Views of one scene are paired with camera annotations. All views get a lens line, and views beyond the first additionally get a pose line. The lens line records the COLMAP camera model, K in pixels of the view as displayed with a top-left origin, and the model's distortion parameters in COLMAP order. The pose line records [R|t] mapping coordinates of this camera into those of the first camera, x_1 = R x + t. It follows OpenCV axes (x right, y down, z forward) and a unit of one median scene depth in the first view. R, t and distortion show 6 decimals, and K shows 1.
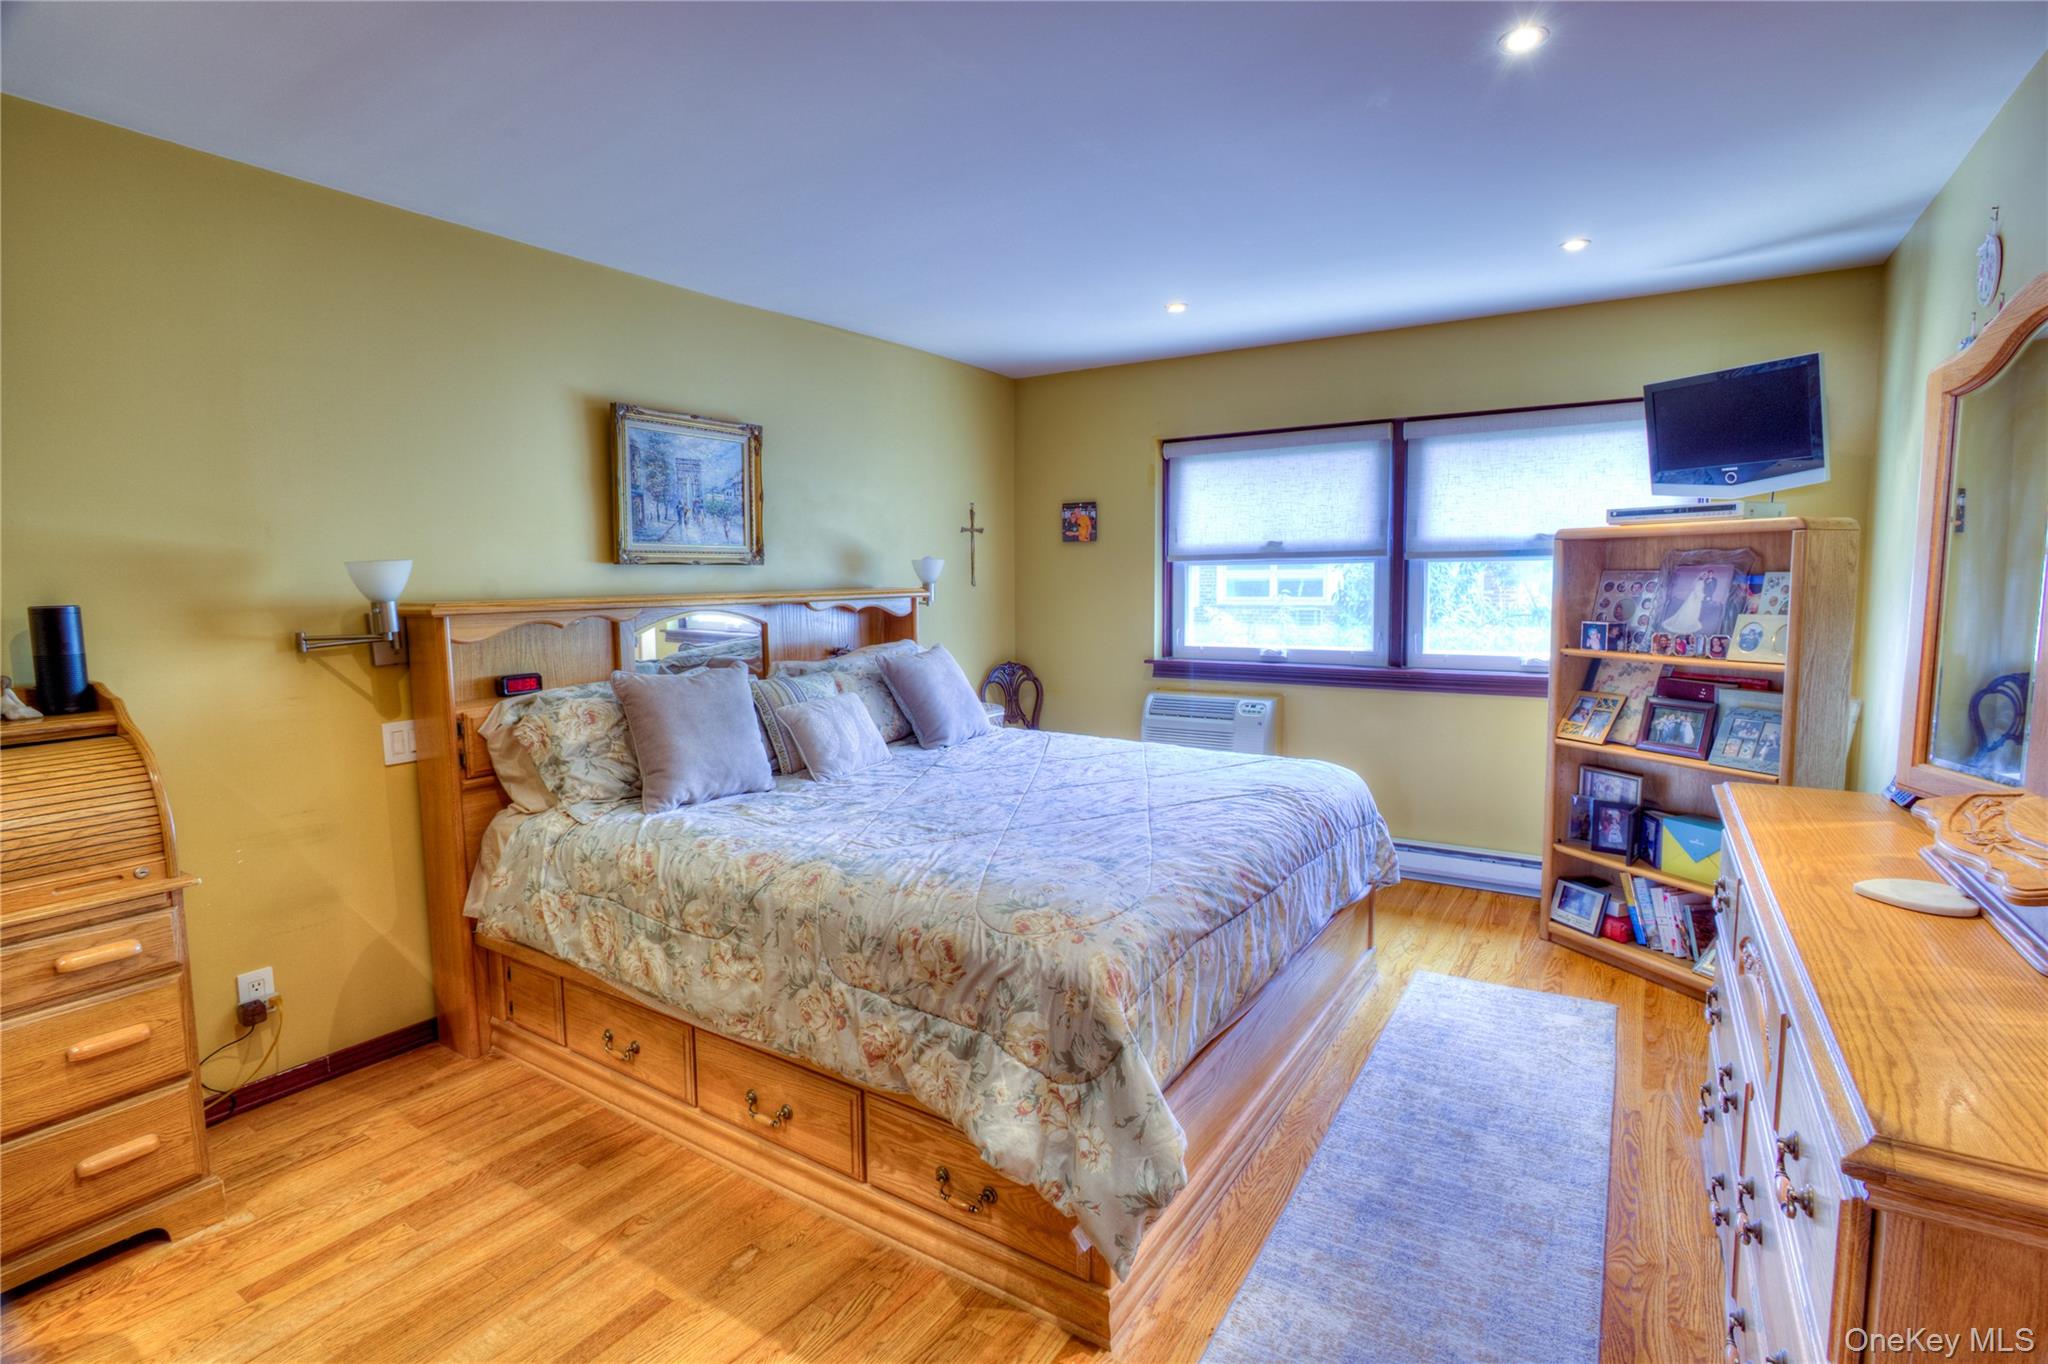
lens RADIAL K [[976.3, 0, 1018.0], [0, 976.3, 677.0], [0, 0, 1]] dist [-0.005823, 0.000108]
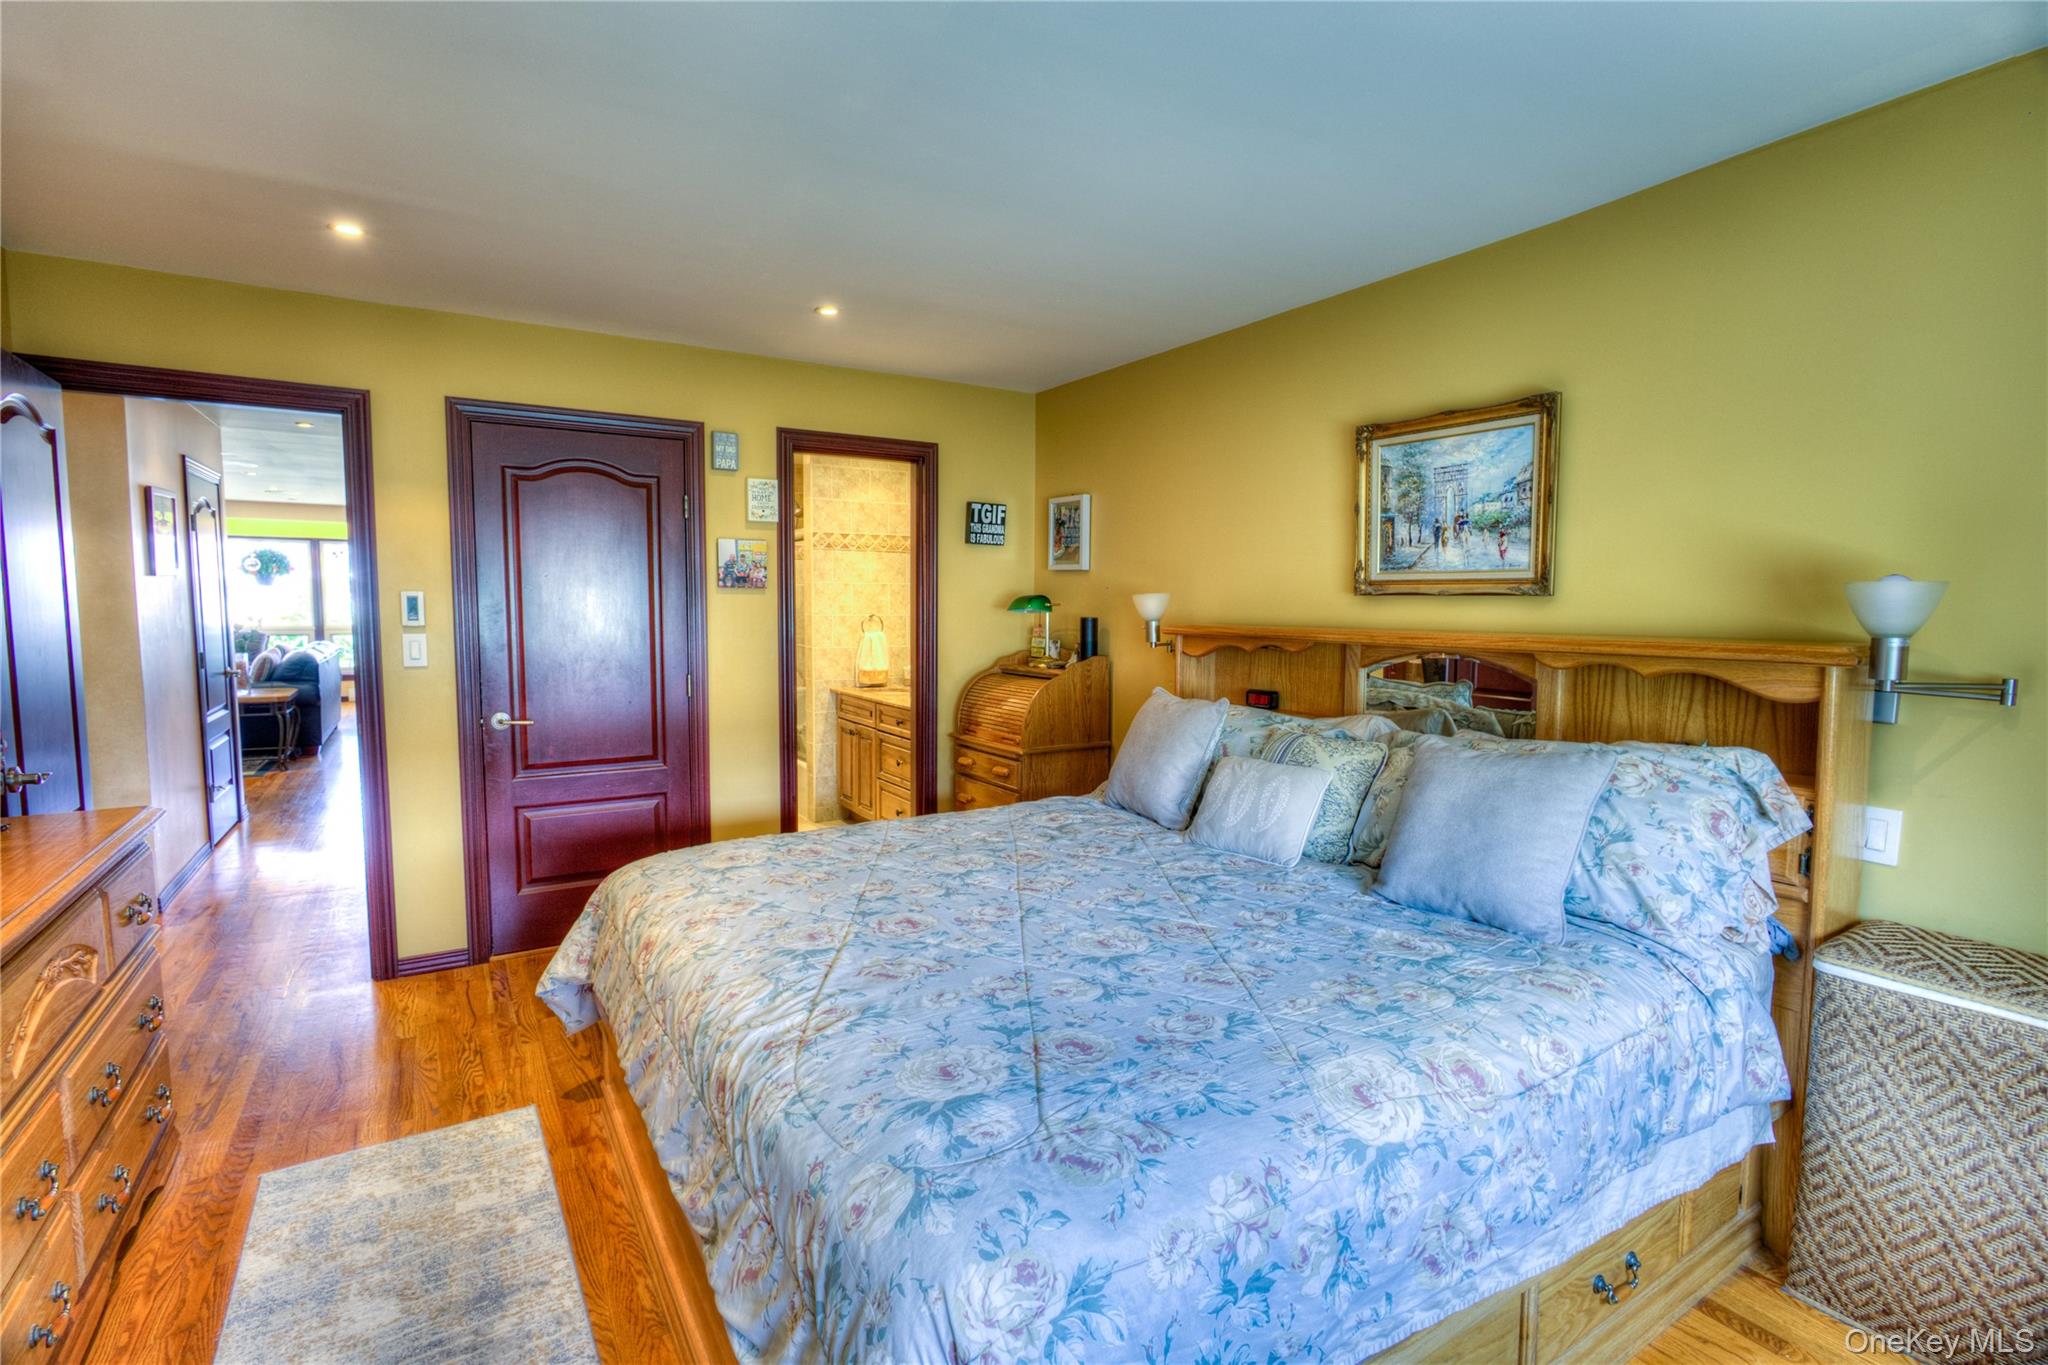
lens RADIAL K [[943.8, 0, 1023.7], [0, 943.8, 682.3], [0, 0, 1]] dist [-0.021185, 0.007645]
pose [[-0.416175, 0.084872, -0.905315, 0.541536], [-0.097006, 0.985808, 0.137012, -0.120185], [0.904095, 0.144842, -0.402035, 1.035335]]
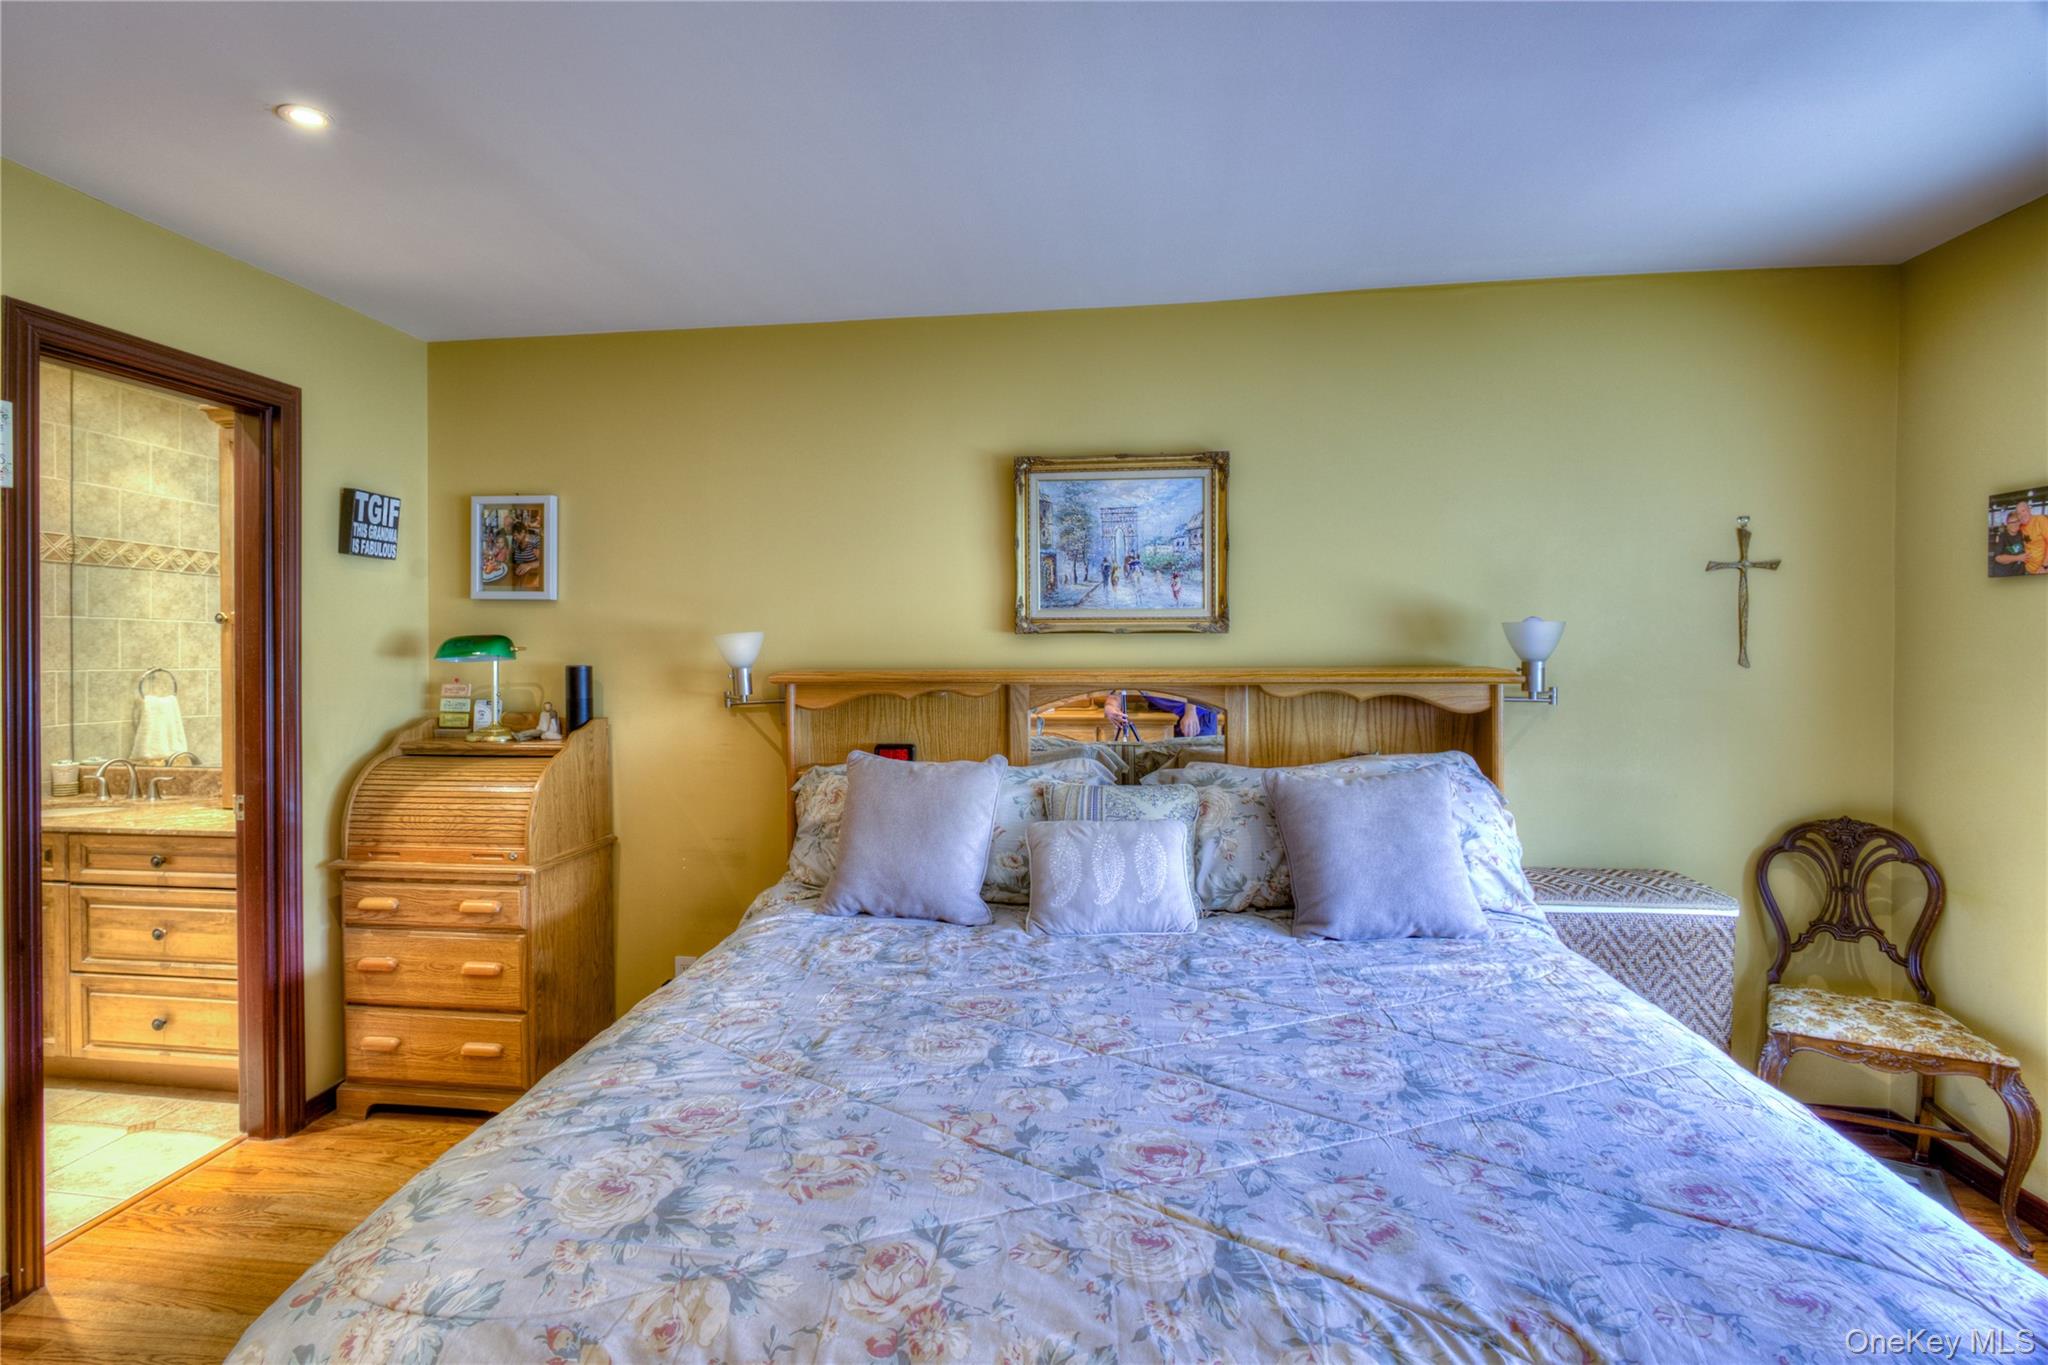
lens RADIAL K [[988.0, 0, 967.4], [0, 988.0, 646.9], [0, 0, 1]] dist [-0.021921, 0.008693]
pose [[0.426804, 0.010997, -0.904277, 0.377493], [-0.094479, 0.994997, -0.032492, -0.066067], [0.899396, 0.099303, 0.425707, 0.544114]]
